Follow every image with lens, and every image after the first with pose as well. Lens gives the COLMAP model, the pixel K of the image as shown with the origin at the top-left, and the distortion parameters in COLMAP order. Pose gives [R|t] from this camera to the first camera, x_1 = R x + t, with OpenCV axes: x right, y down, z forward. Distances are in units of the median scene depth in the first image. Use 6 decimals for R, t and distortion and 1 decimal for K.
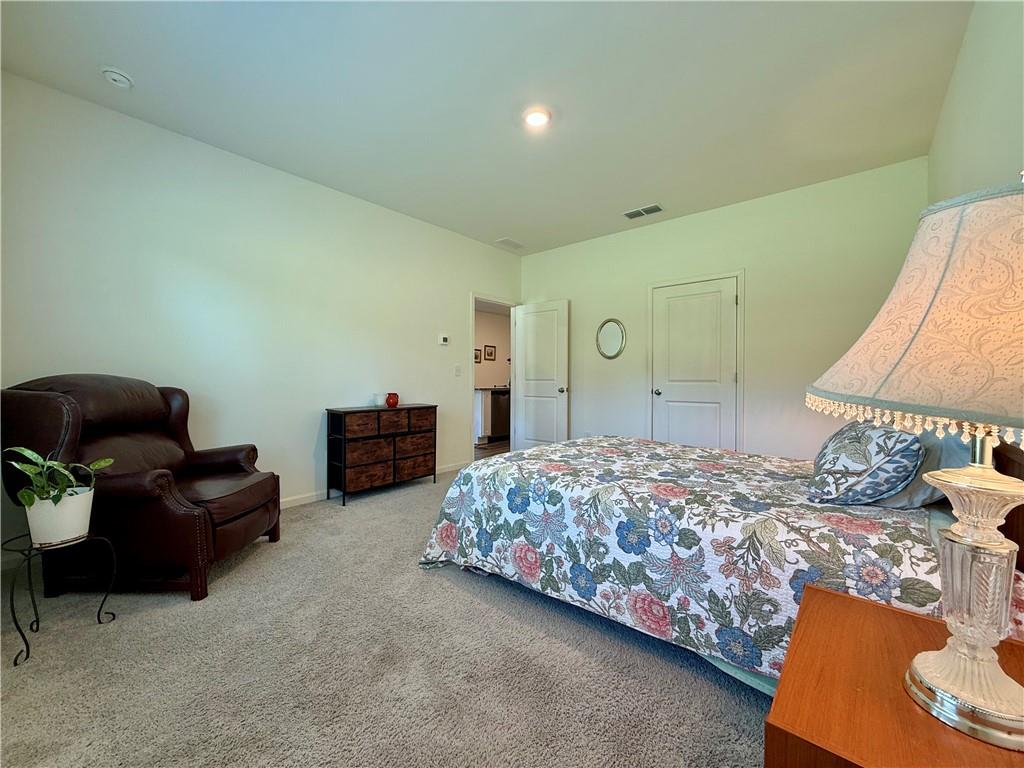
lens RADIAL K [[409.3, 0, 511.0], [0, 409.3, 382.9], [0, 0, 1]] dist [0.001631, 0.000129]
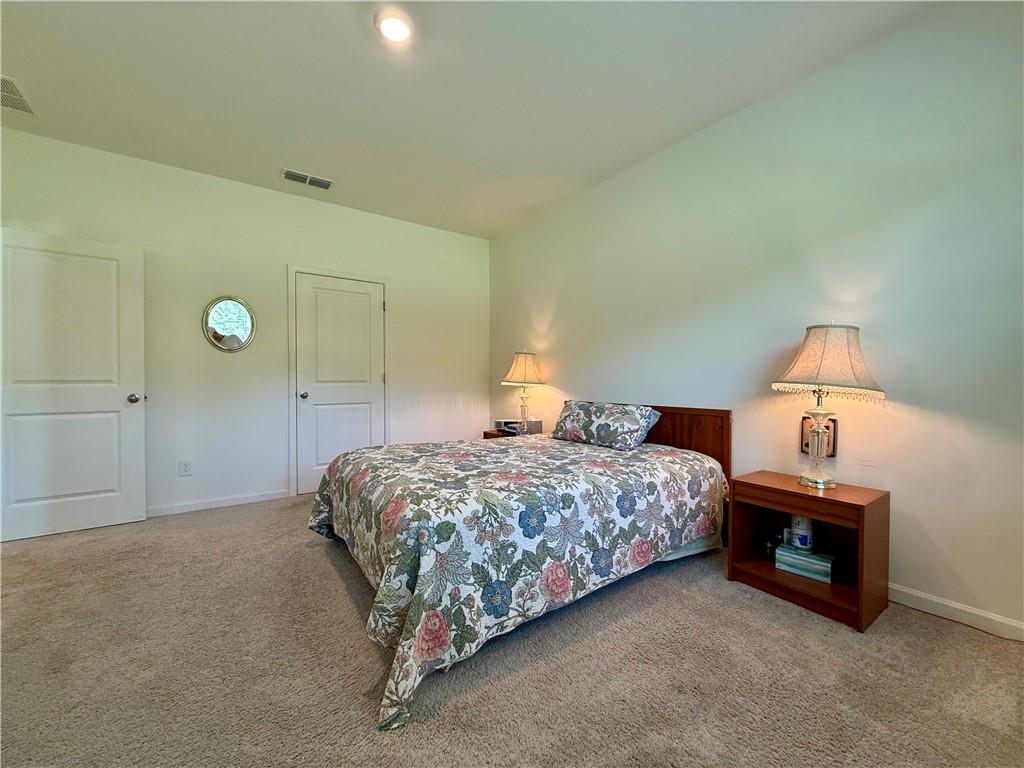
lens RADIAL K [[409.3, 0, 511.0], [0, 409.3, 382.9], [0, 0, 1]] dist [0.001631, 0.000129]
pose [[0.238938, -0.009131, 0.970992, -0.836414], [0.009096, 0.999933, 0.007165, -0.010726], [-0.970992, 0.007120, 0.239005, 0.849616]]
